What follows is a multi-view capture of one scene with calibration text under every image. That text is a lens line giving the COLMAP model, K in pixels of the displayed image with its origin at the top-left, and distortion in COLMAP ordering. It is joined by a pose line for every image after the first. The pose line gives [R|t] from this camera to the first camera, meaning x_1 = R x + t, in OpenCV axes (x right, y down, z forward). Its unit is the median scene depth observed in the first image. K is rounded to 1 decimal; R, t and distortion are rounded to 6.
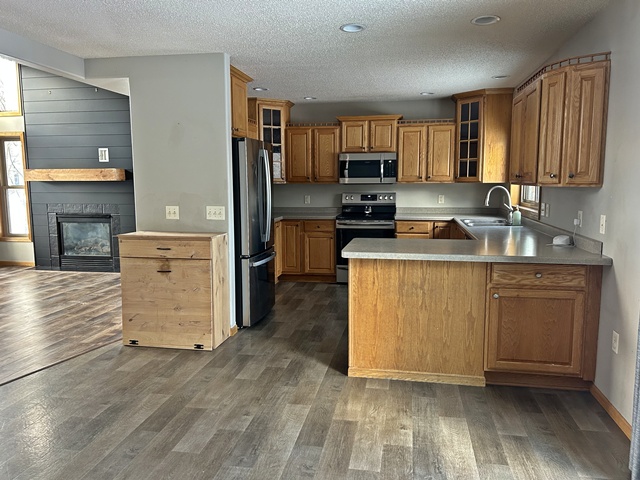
lens RADIAL K [[488.0, 0, 323.2], [0, 488.0, 234.6], [0, 0, 1]] dist [0.068149, -0.035187]
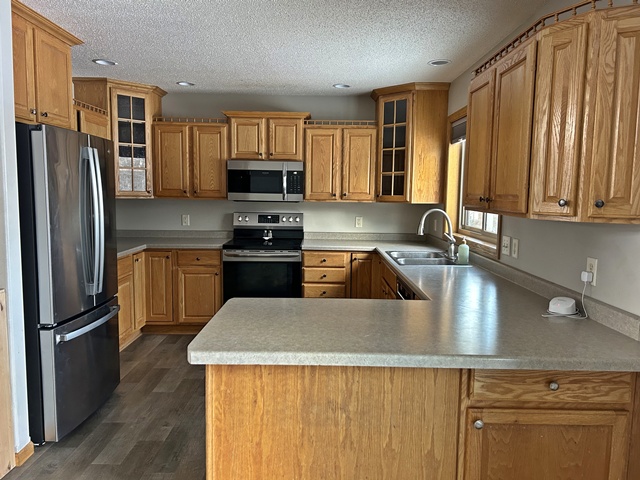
lens RADIAL K [[488.0, 0, 319.1], [0, 488.0, 238.2], [0, 0, 1]] dist [0.068149, -0.035187]
pose [[0.984879, 0.000168, 0.173244, 0.059862], [0.002669, 0.999866, -0.016143, -0.050509], [-0.173224, 0.016362, 0.984747, 0.349862]]
